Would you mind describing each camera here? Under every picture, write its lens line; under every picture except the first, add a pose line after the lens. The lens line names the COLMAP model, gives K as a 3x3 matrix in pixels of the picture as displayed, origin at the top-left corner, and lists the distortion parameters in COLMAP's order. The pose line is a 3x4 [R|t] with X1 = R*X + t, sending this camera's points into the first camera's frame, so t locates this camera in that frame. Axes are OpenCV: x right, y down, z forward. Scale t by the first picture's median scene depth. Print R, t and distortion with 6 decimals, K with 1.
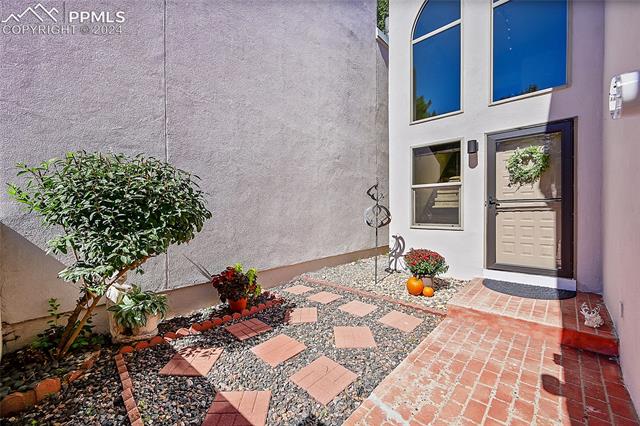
lens RADIAL K [[256.0, 0, 315.7], [0, 256.0, 209.8], [0, 0, 1]] dist [0.020729, 0.000176]
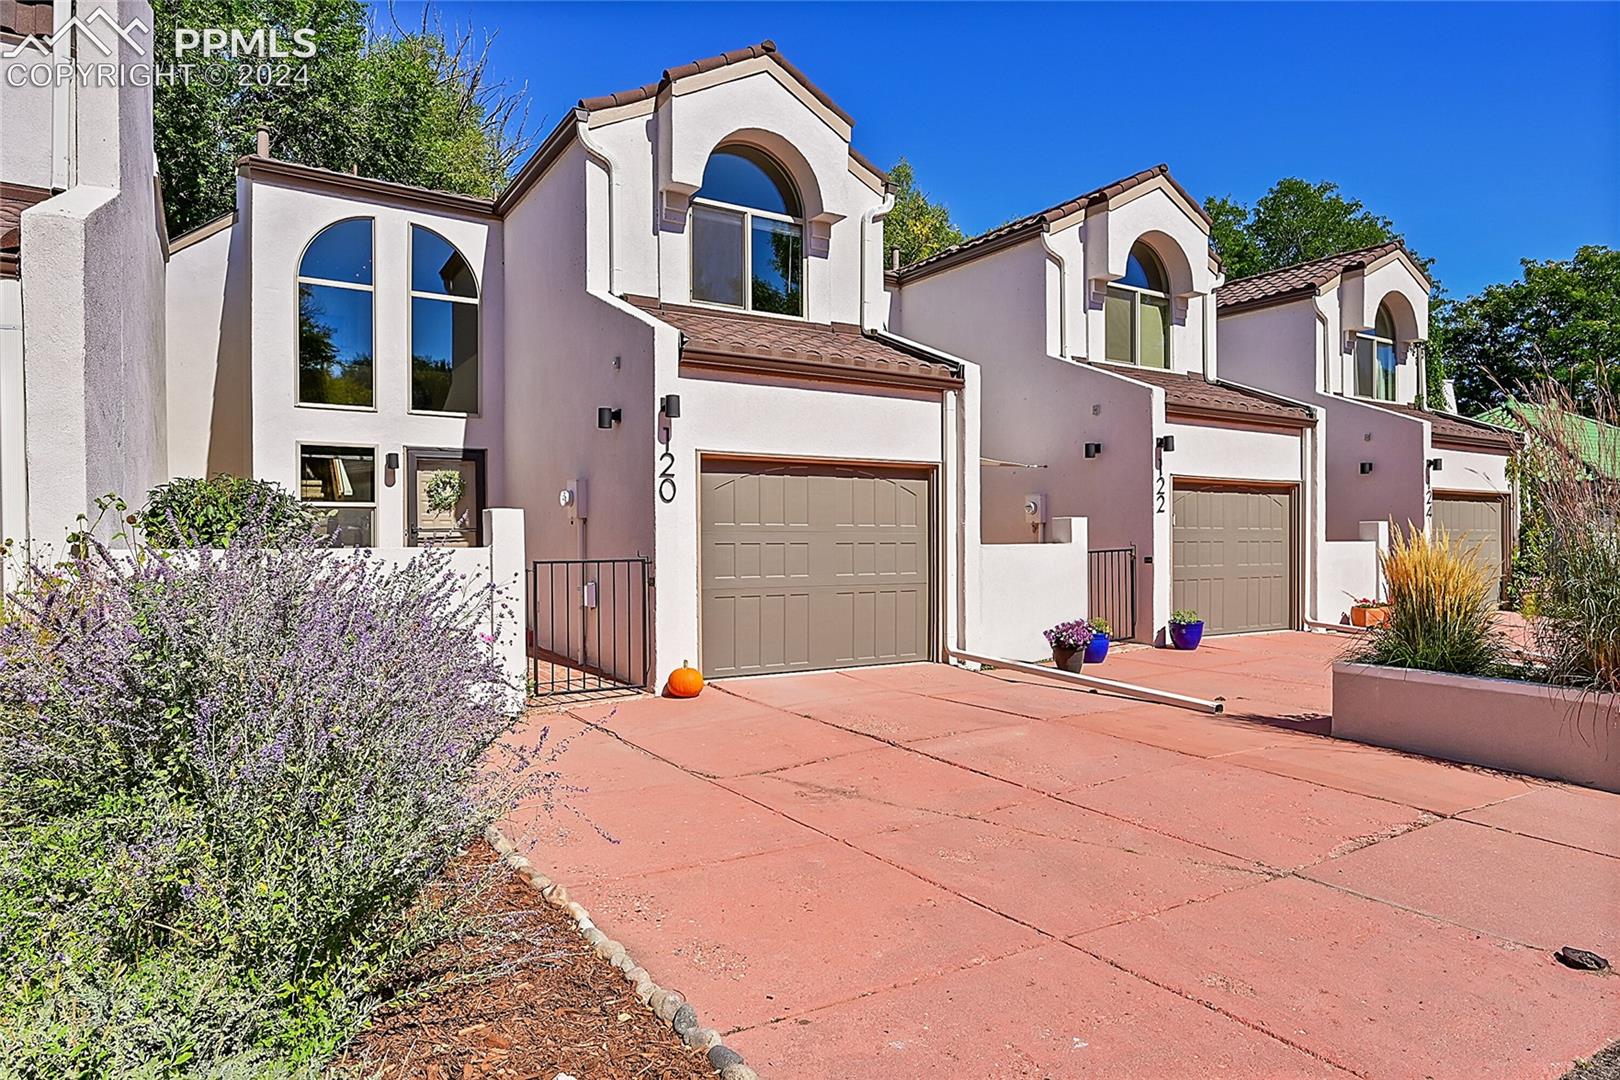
lens RADIAL K [[944.4, 0, 813.1], [0, 944.4, 538.1], [0, 0, 1]] dist [-0.005894, -0.000712]
pose [[0.222140, 0.003224, 0.975010, -1.935052], [0.016827, 0.999833, -0.007140, 0.033882], [-0.974870, 0.017992, 0.222048, -0.889239]]
